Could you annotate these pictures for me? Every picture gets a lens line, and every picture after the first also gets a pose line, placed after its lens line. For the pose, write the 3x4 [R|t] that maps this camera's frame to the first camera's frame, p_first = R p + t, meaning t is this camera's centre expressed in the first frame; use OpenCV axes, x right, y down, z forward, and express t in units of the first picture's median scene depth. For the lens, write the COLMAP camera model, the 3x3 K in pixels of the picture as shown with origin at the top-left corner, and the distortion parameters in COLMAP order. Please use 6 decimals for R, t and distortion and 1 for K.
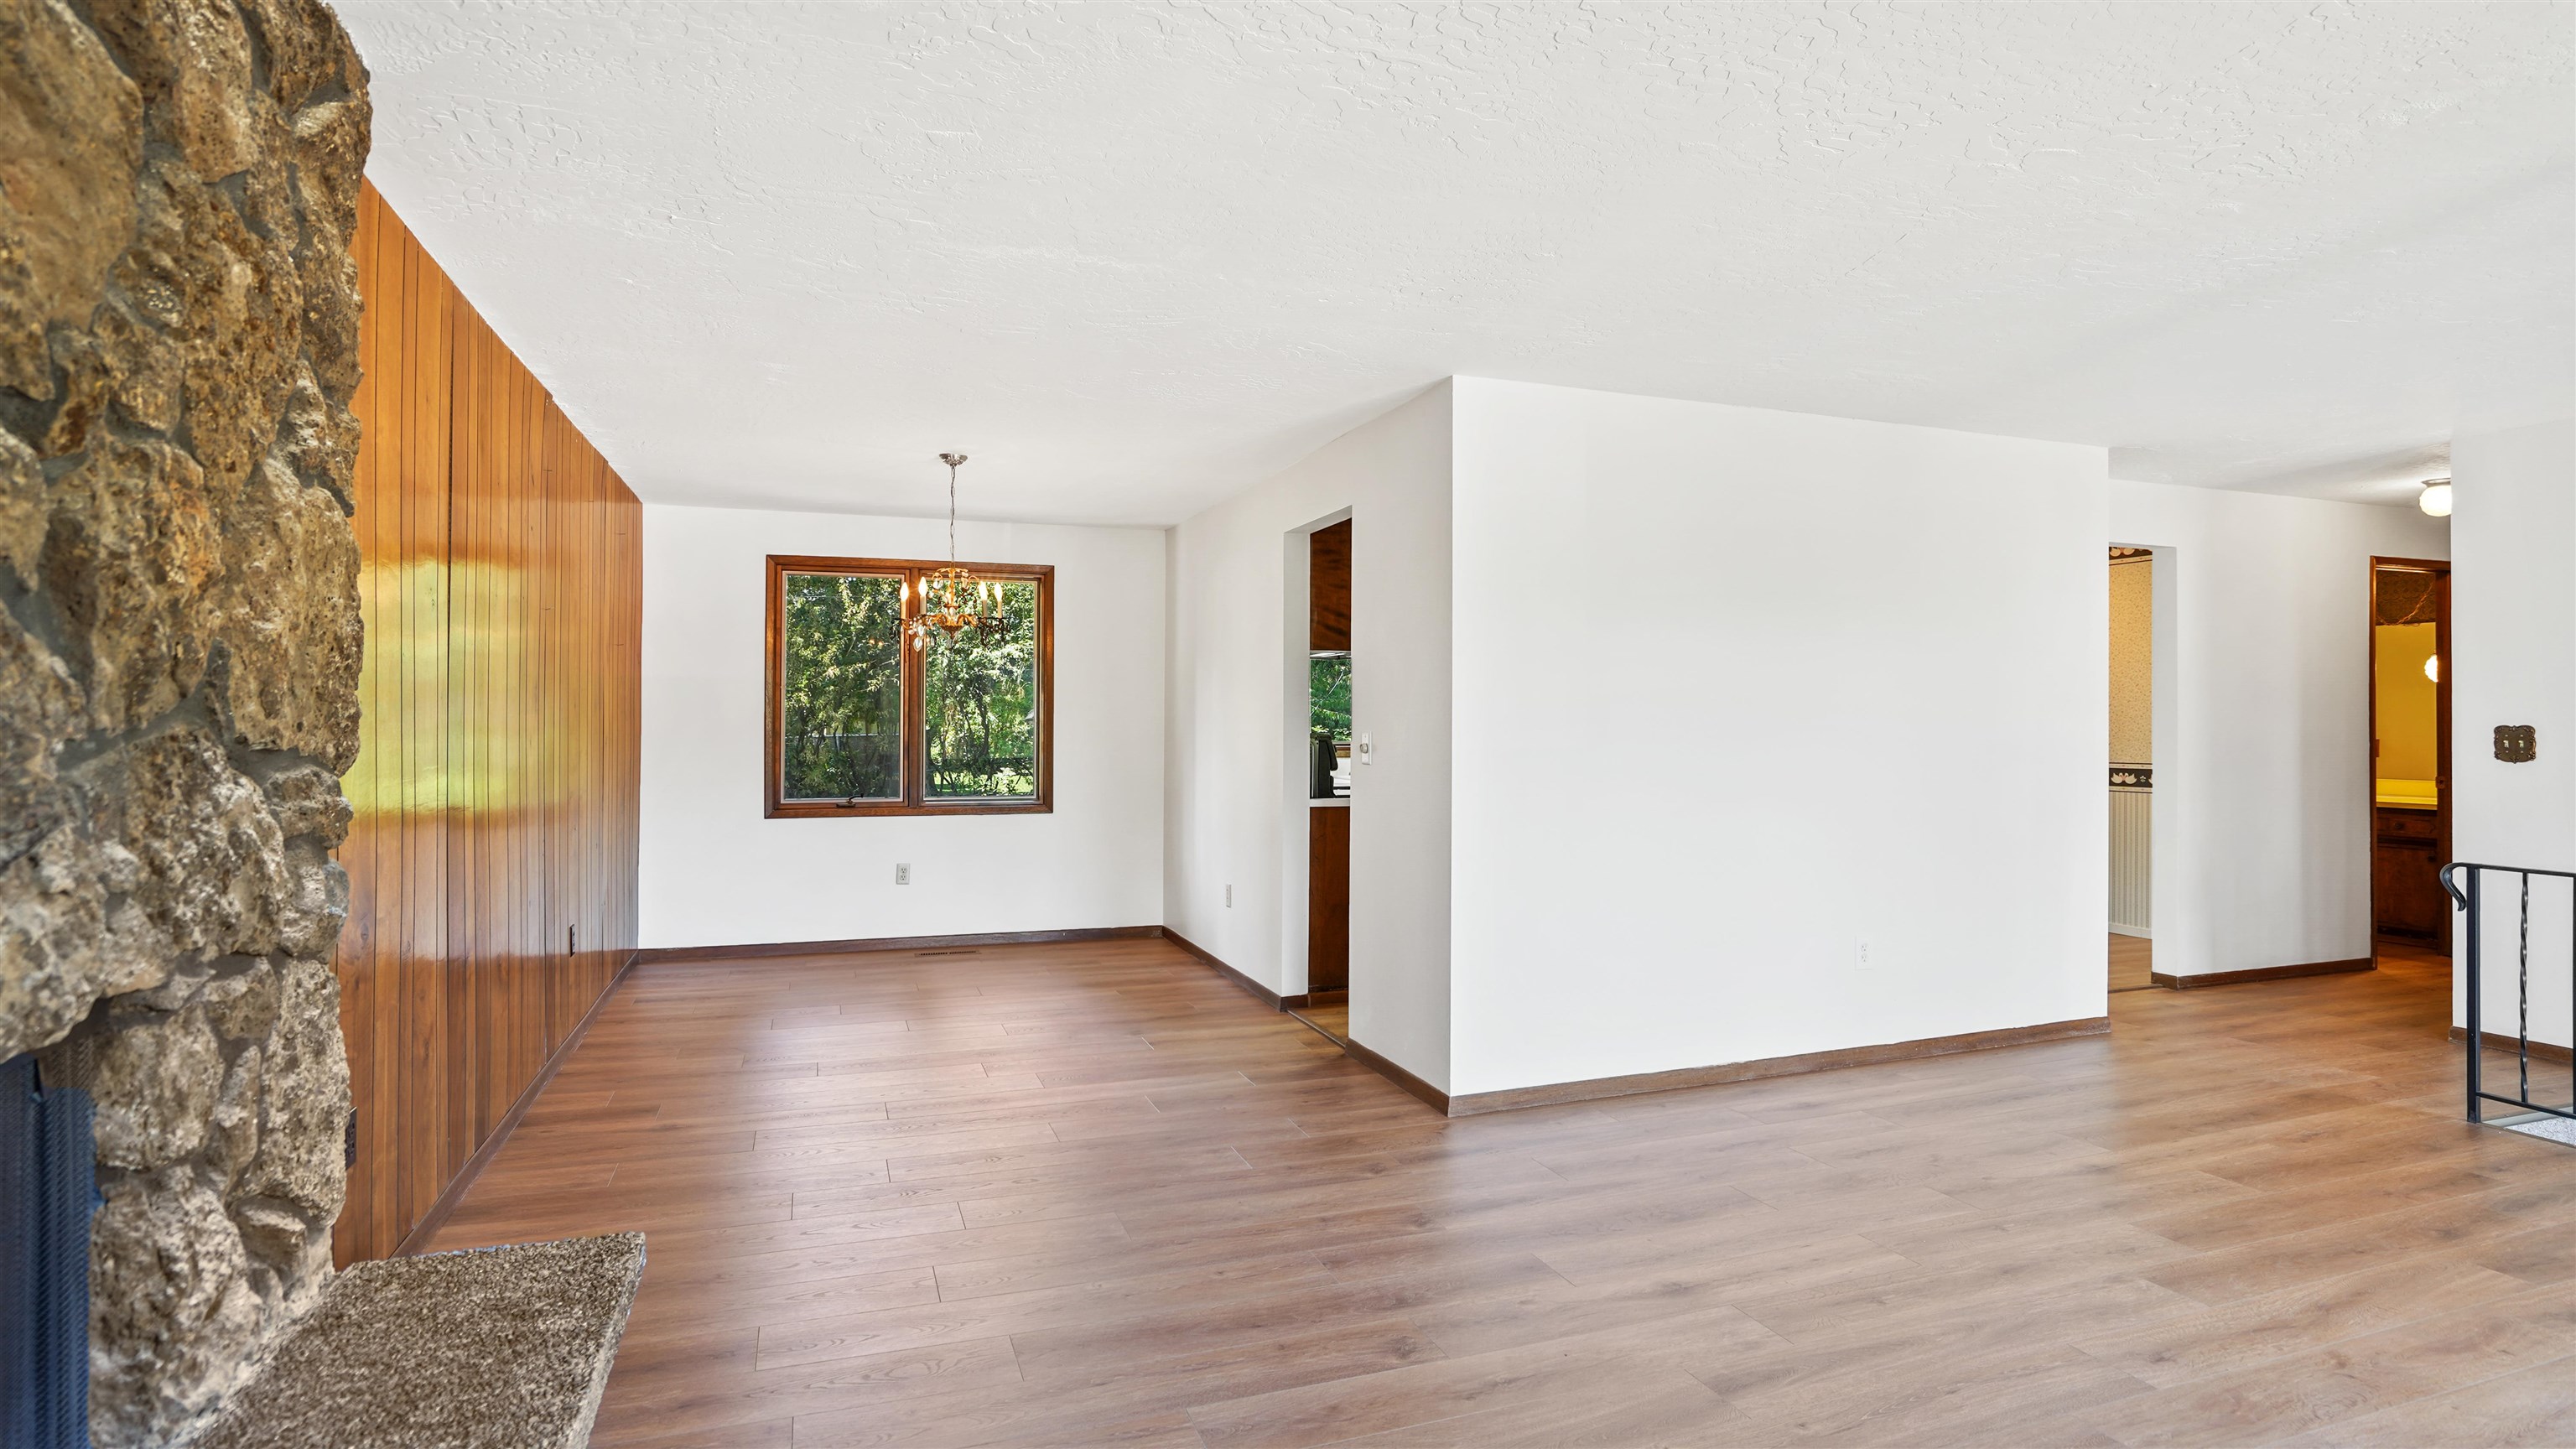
lens RADIAL K [[1304.6, 0, 1292.7], [0, 1304.6, 716.1], [0, 0, 1]] dist [-0.040913, 0.015035]
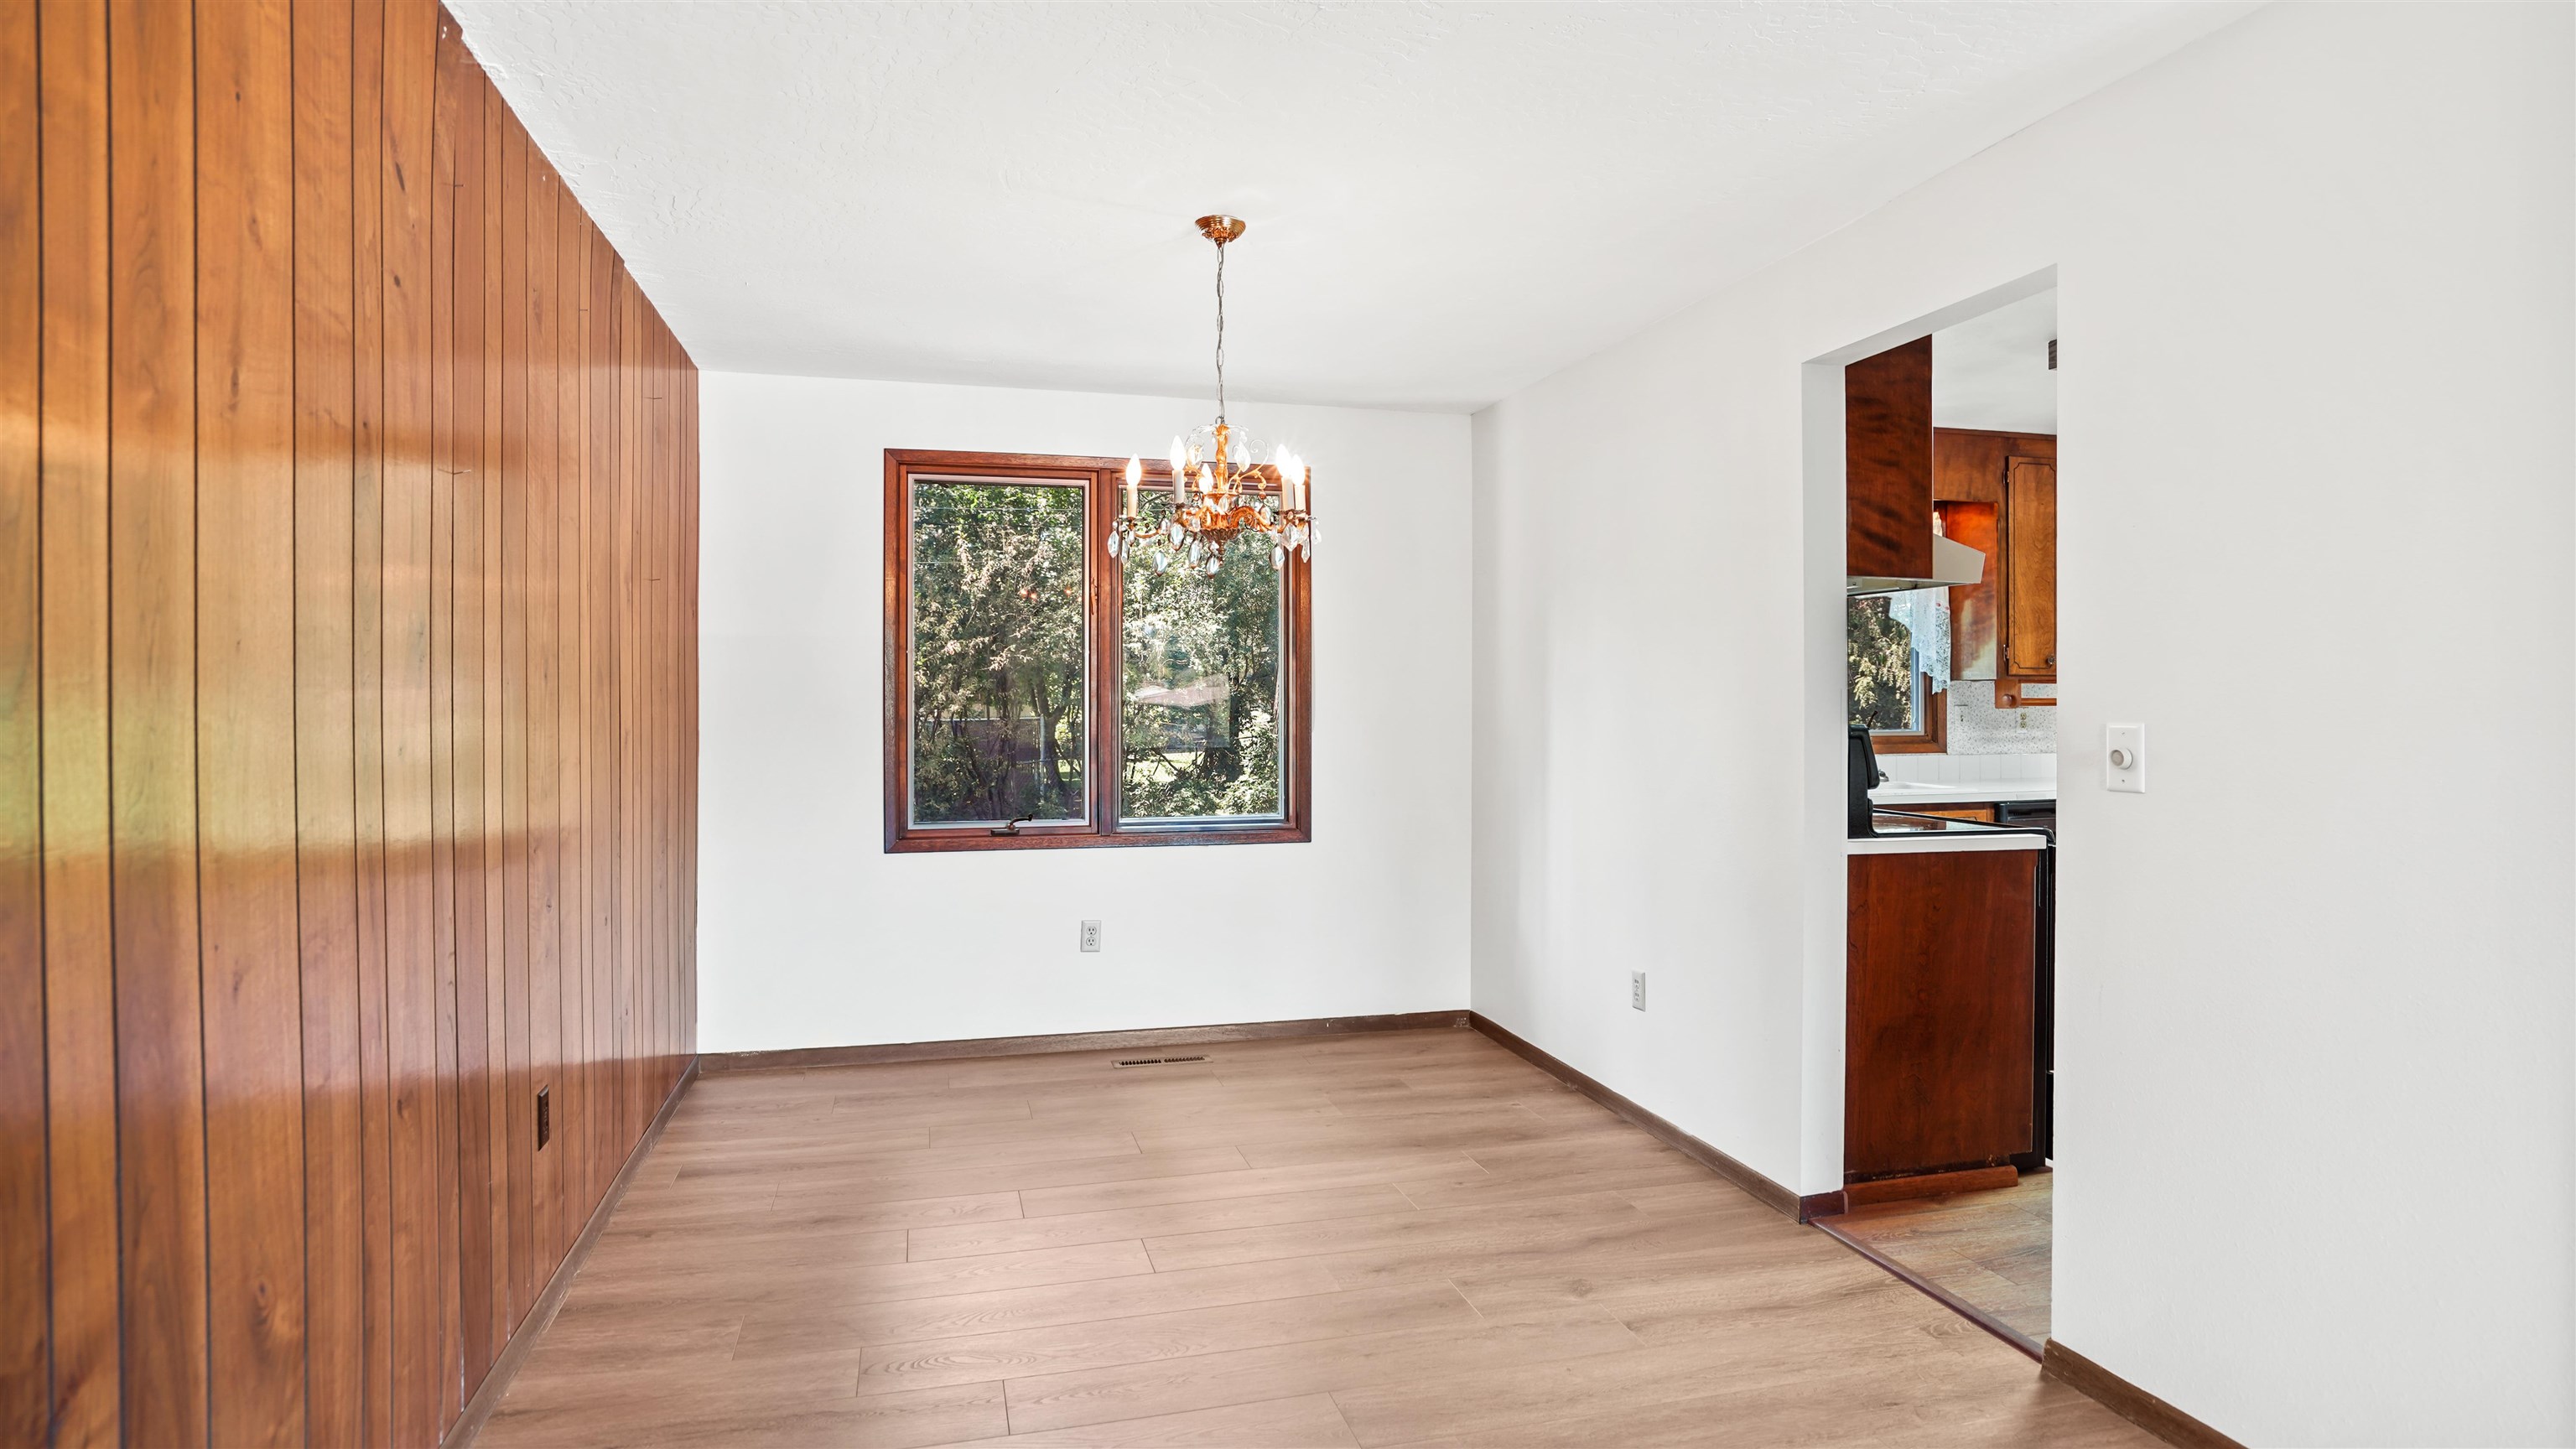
lens RADIAL K [[1361.9, 0, 1313.5], [0, 1361.9, 718.9], [0, 0, 1]] dist [-0.027150, 0.000050]
pose [[0.997360, -0.002412, -0.072578, -0.171859], [0.003580, 0.999866, 0.015969, 0.000862], [0.072530, -0.016186, 0.997235, 0.404409]]
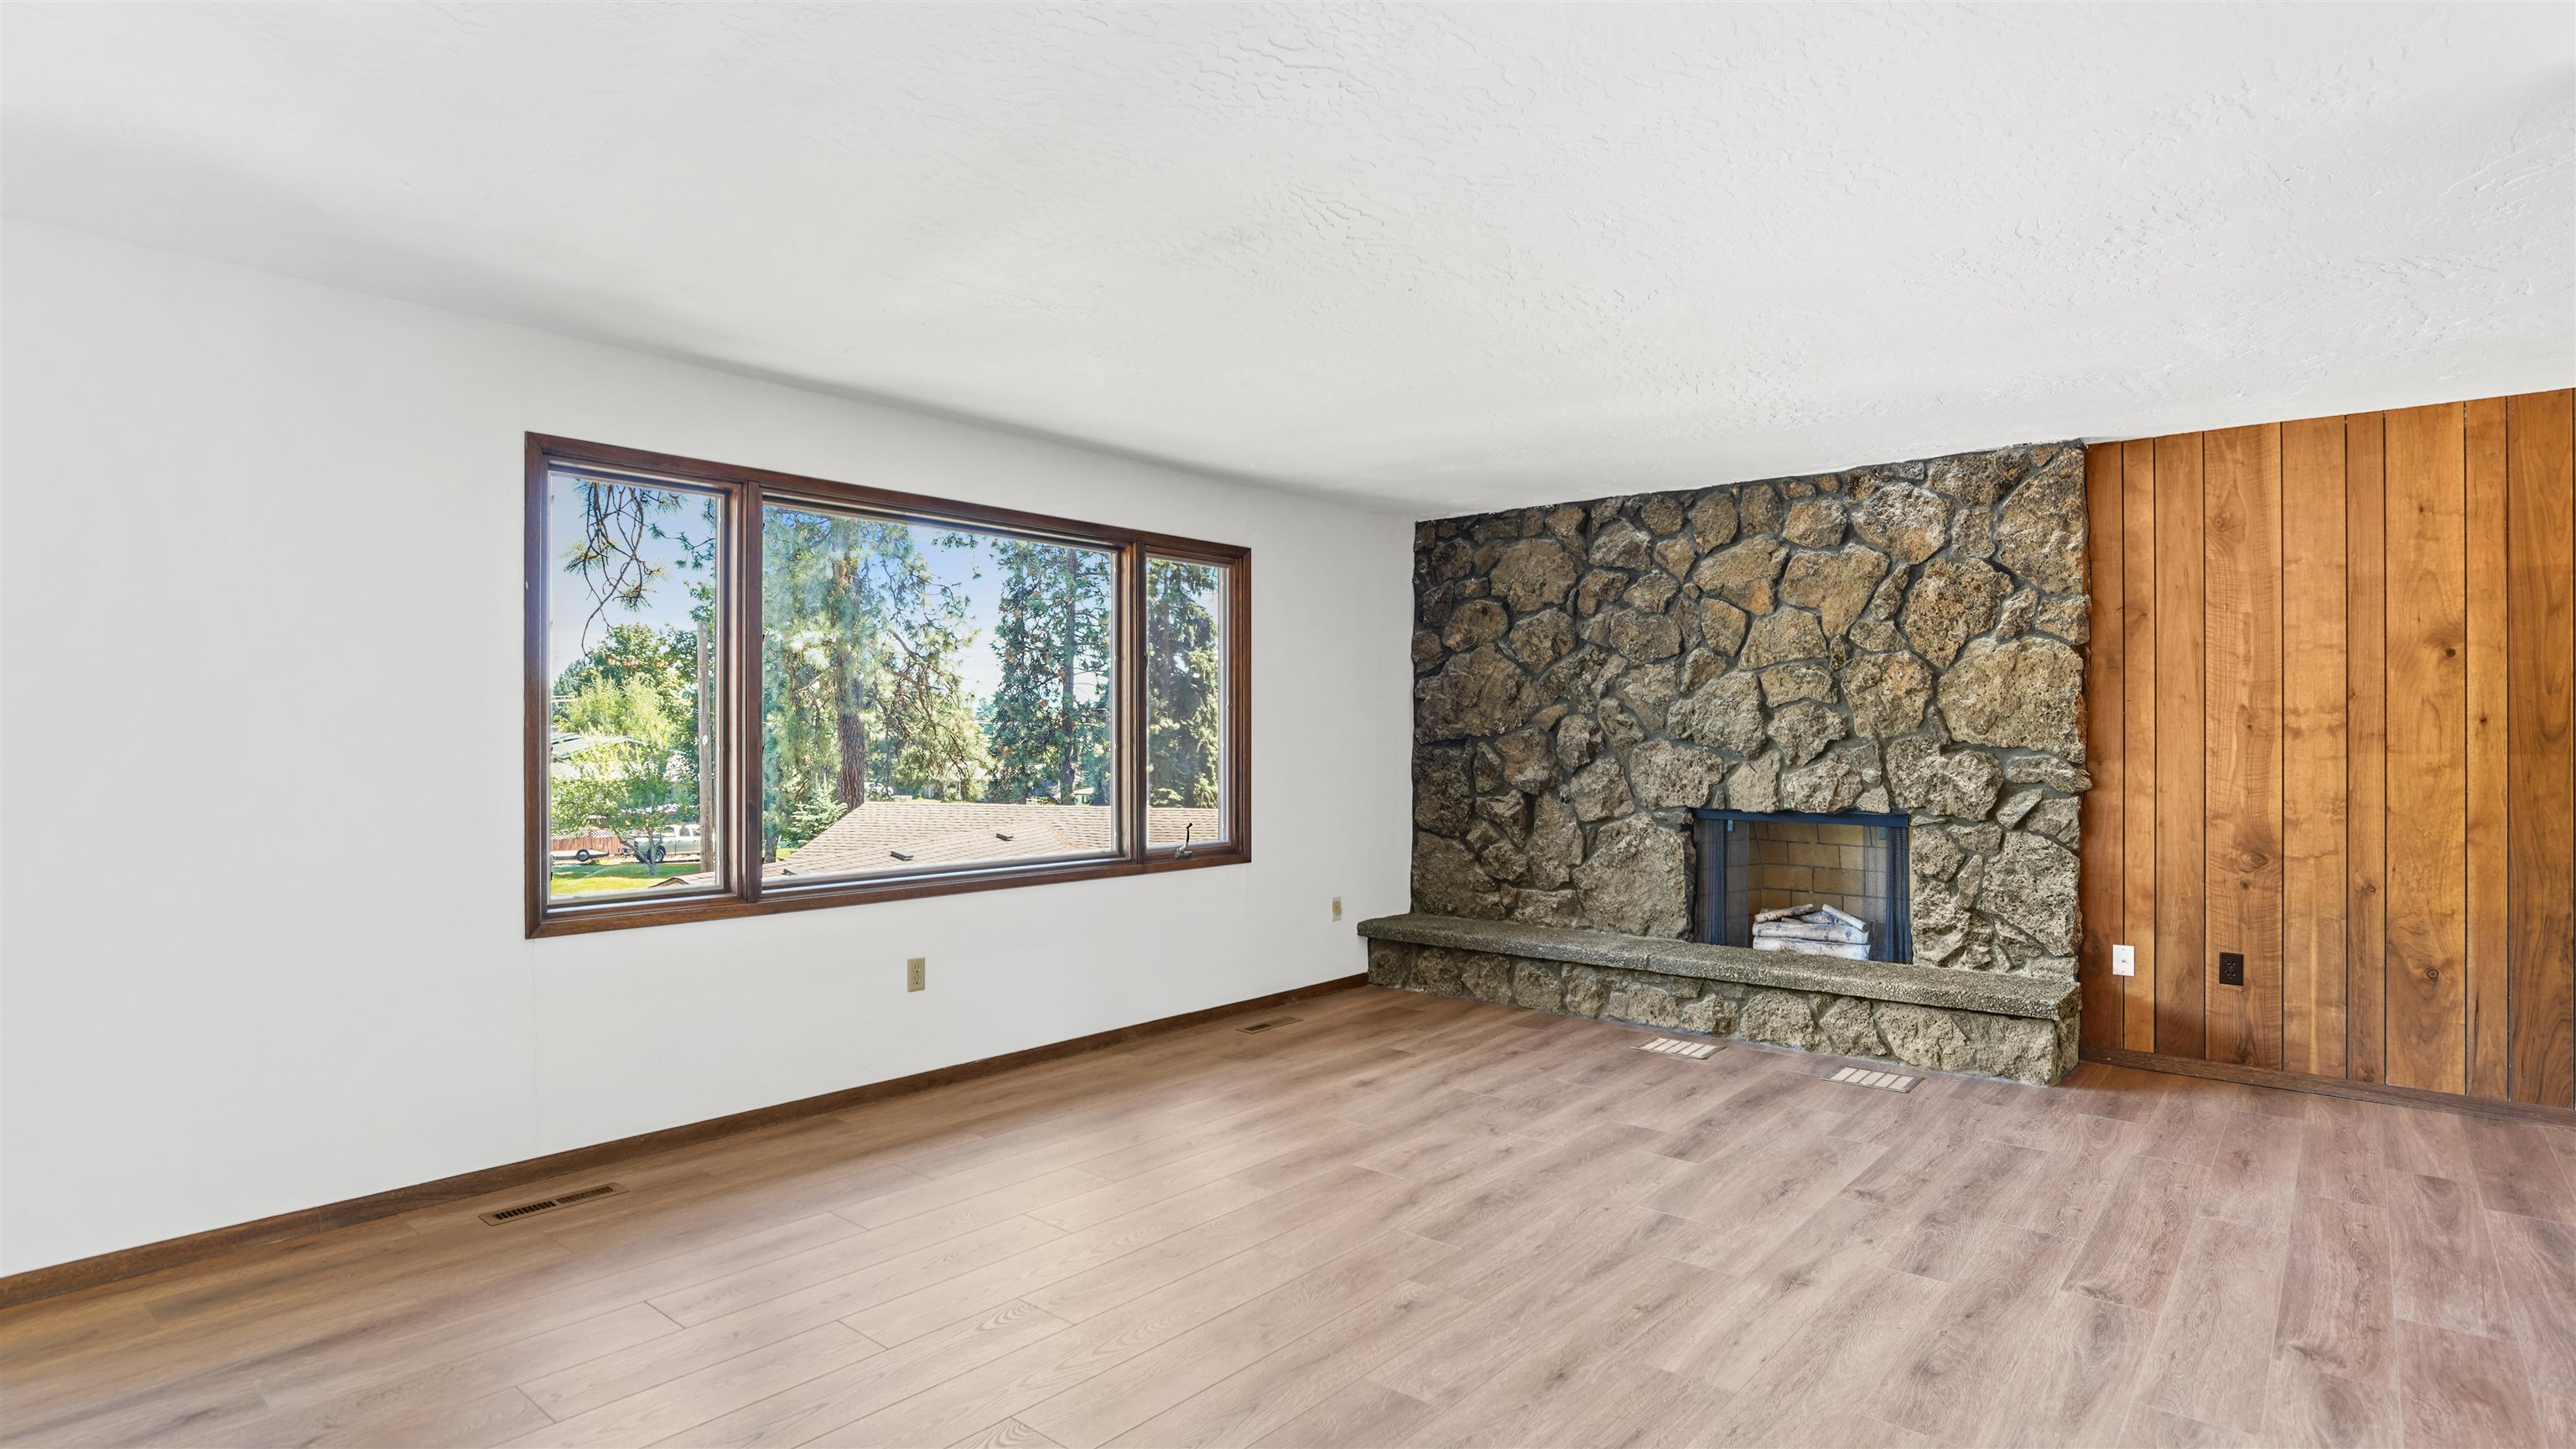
lens RADIAL K [[1304.6, 0, 1284.6], [0, 1304.6, 721.9], [0, 0, 1]] dist [-0.040913, 0.015035]
pose [[-0.868201, -0.006804, -0.496166, 0.594399], [-0.003895, 0.999969, -0.006895, 0.000153], [0.496197, -0.004054, -0.868200, 0.858415]]
